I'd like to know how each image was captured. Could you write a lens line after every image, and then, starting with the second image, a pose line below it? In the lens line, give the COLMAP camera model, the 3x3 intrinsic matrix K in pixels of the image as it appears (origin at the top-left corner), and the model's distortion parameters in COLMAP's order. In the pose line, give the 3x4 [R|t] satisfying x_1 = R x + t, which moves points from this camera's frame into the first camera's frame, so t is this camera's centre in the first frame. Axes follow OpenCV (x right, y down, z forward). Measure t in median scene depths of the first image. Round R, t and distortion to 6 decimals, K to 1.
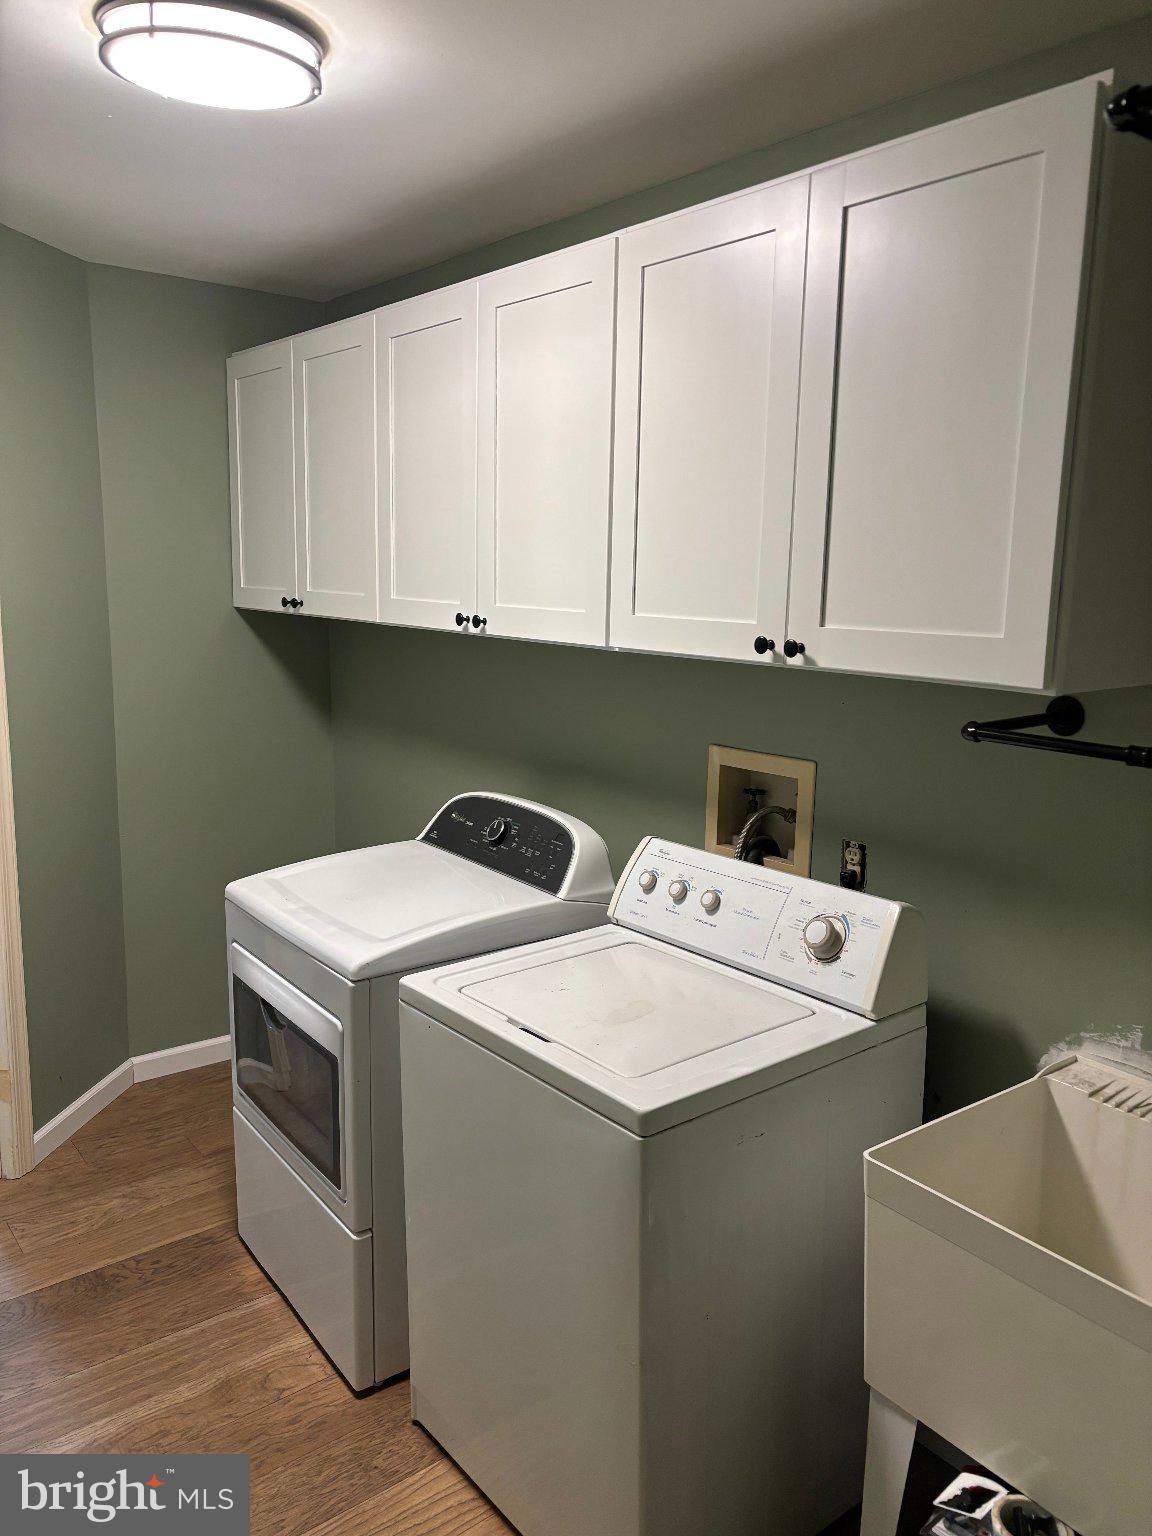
lens RADIAL K [[1150.6, 0, 584.9], [0, 1150.6, 774.9], [0, 0, 1]] dist [0.046838, -0.047184]
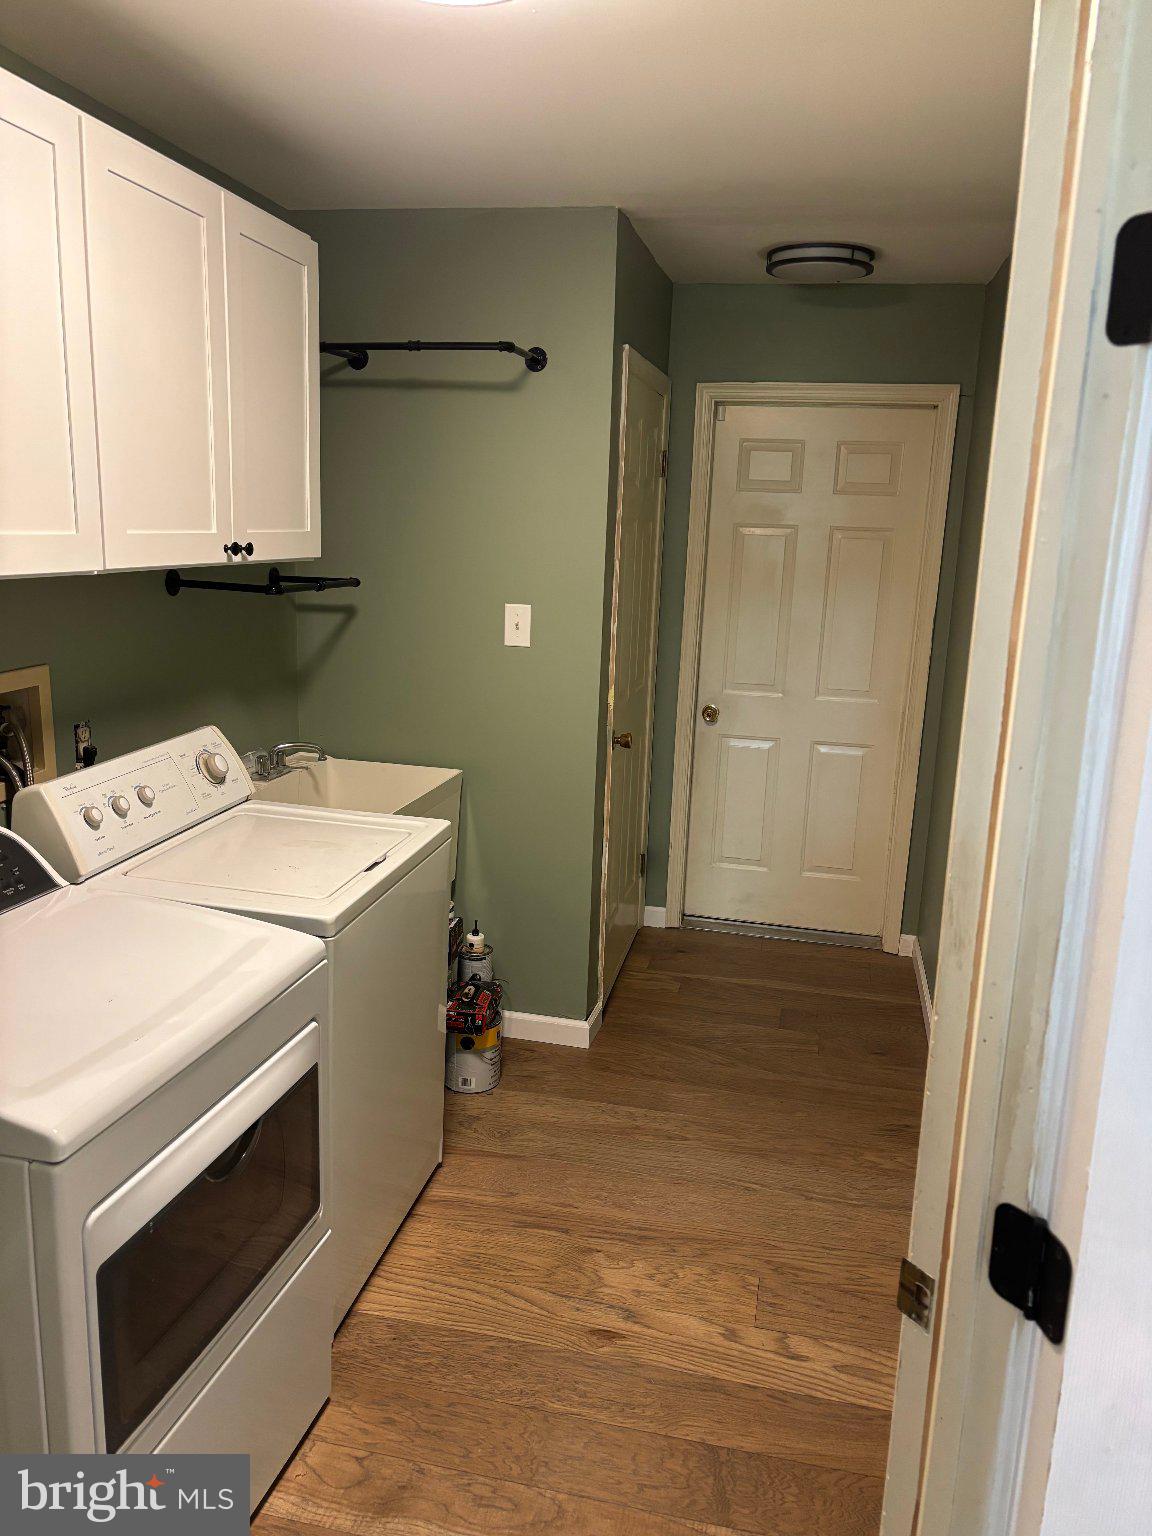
lens RADIAL K [[1150.6, 0, 580.2], [0, 1150.6, 765.9], [0, 0, 1]] dist [0.046838, -0.047184]
pose [[-0.627196, -0.208630, 0.750399, -0.966522], [0.092428, 0.936711, 0.337682, -0.248247], [-0.773358, 0.281151, -0.568219, 1.301368]]
